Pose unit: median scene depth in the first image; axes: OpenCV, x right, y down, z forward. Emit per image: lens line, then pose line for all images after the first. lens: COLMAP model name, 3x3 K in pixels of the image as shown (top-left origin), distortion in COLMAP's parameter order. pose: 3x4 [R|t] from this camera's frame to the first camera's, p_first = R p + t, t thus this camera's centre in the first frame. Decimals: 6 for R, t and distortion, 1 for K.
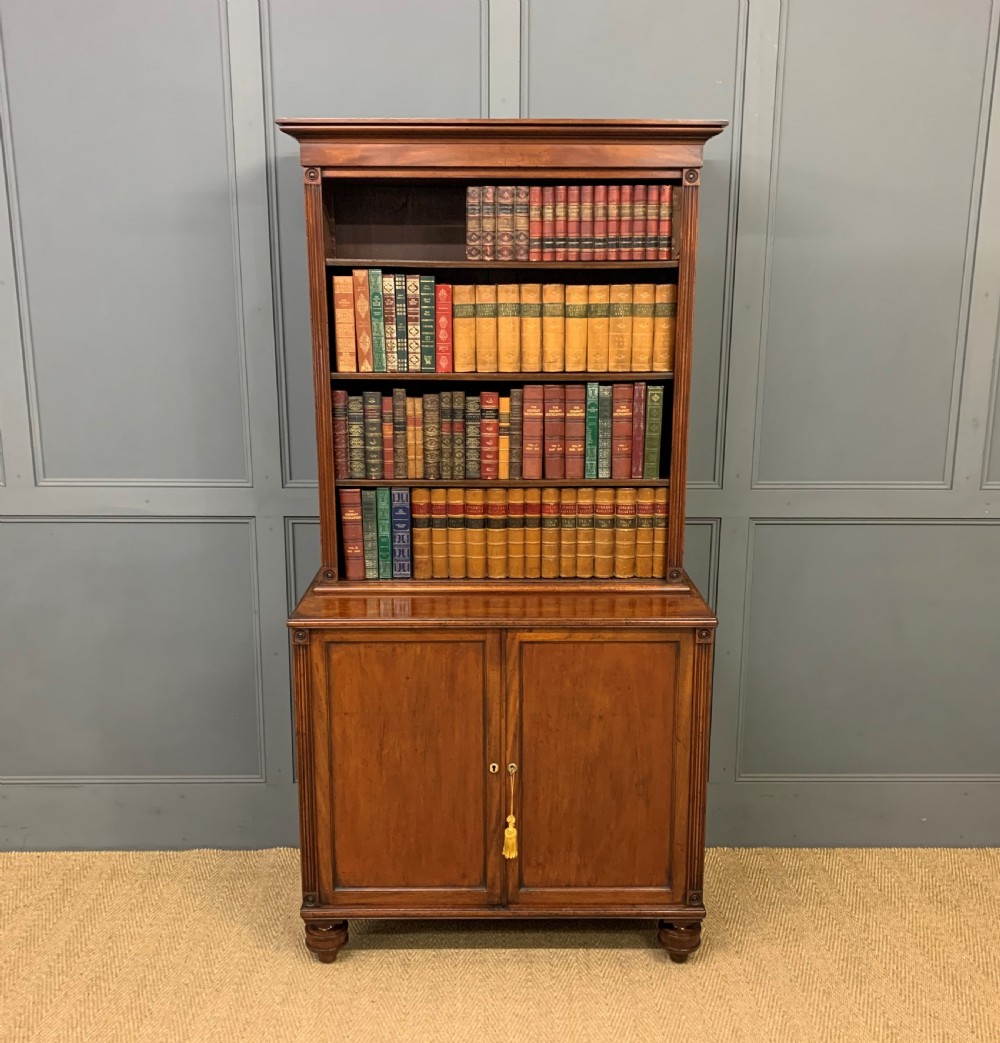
lens RADIAL K [[1056.8, 0, 505.0], [0, 1056.8, 523.8], [0, 0, 1]] dist [0.007866, -0.007138]
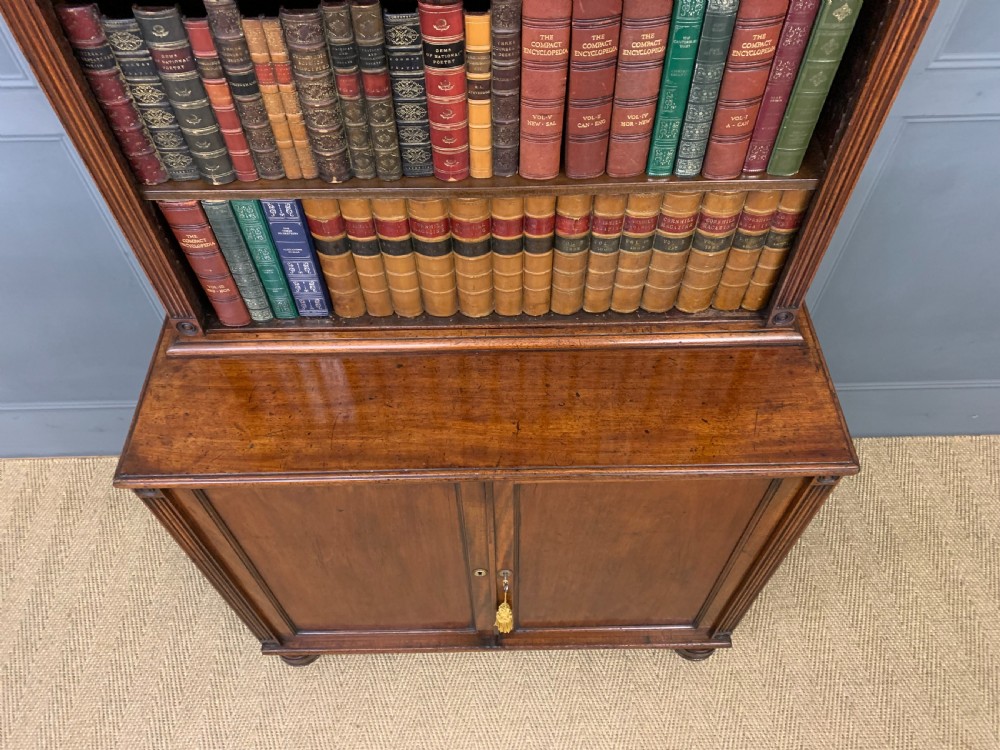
lens RADIAL K [[759.7, 0, 499.3], [0, 759.7, 378.1], [0, 0, 1]] dist [0.010852, -0.000717]
pose [[0.999868, -0.014670, -0.006917, 0.008211], [0.015595, 0.752339, 0.658591, -0.208428], [-0.004457, -0.658612, 0.752469, 0.680369]]
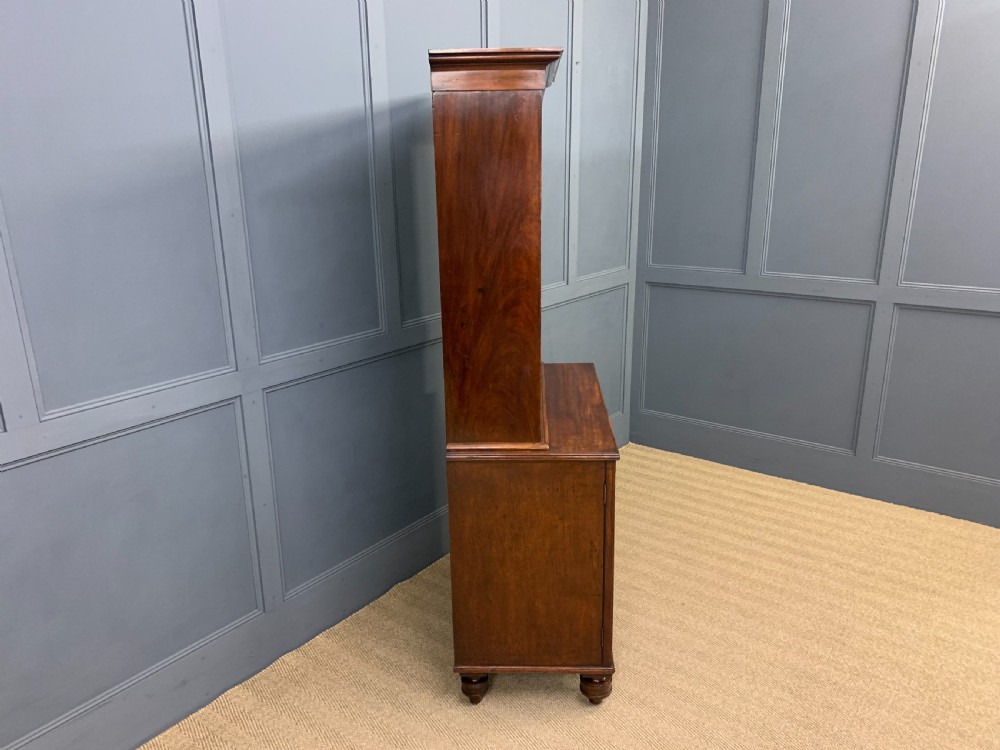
lens RADIAL K [[769.9, 0, 499.0], [0, 769.9, 387.9], [0, 0, 1]] dist [0.010405, -0.004045]
pose [[0.036397, -0.304164, 0.951924, -1.010269], [0.242023, 0.926881, 0.286908, -0.269904], [-0.969588, 0.219945, 0.107350, 0.956902]]
